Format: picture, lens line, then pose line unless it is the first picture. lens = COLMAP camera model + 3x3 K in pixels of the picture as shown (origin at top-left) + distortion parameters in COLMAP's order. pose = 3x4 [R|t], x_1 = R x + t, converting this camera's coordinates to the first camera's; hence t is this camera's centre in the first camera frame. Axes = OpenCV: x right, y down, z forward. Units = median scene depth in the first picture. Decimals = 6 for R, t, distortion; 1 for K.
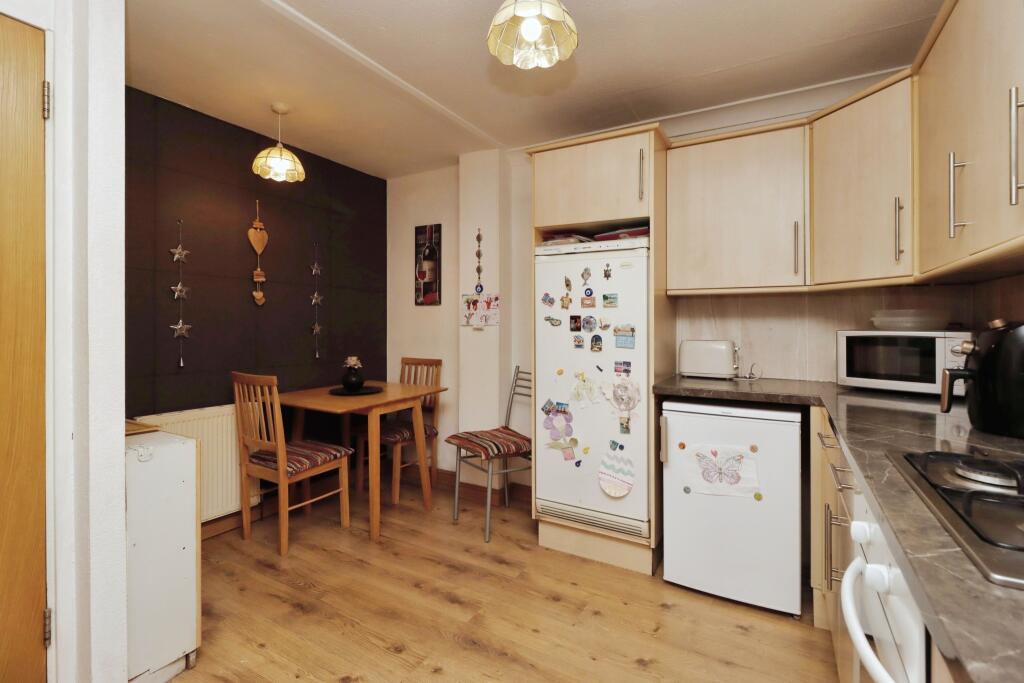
lens RADIAL K [[468.7, 0, 510.8], [0, 468.7, 324.5], [0, 0, 1]] dist [0.004400, -0.000942]
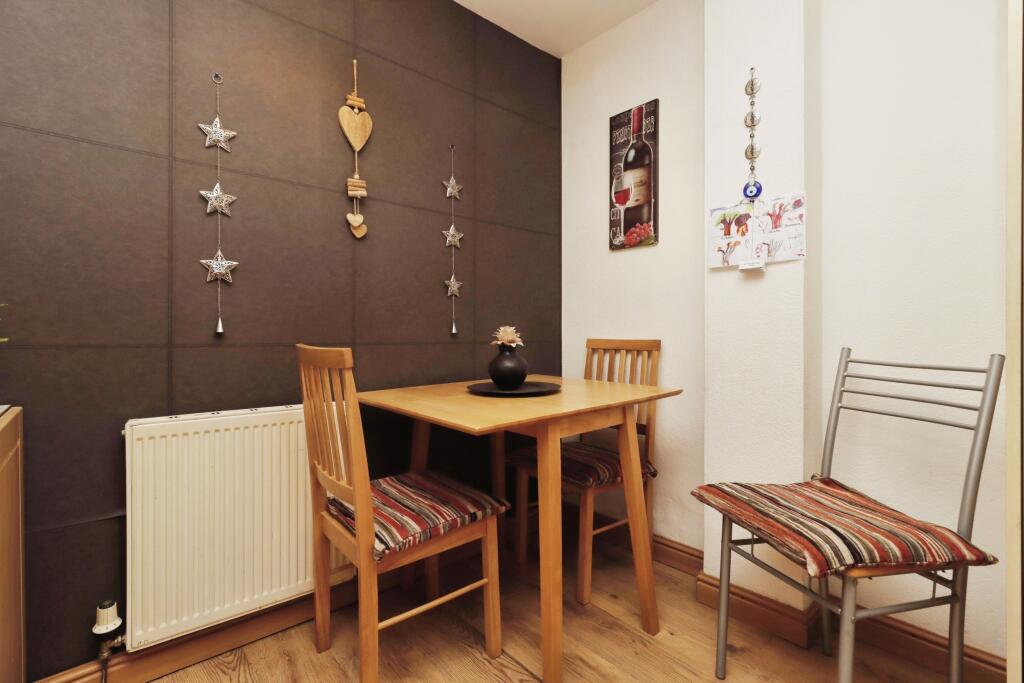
lens RADIAL K [[468.7, 0, 513.2], [0, 468.7, 340.6], [0, 0, 1]] dist [0.004400, -0.000942]
pose [[0.944892, 0.001045, -0.327379, -0.150021], [0.003626, 0.999900, 0.013657, 0.076312], [0.327361, -0.014091, 0.944794, 0.477141]]
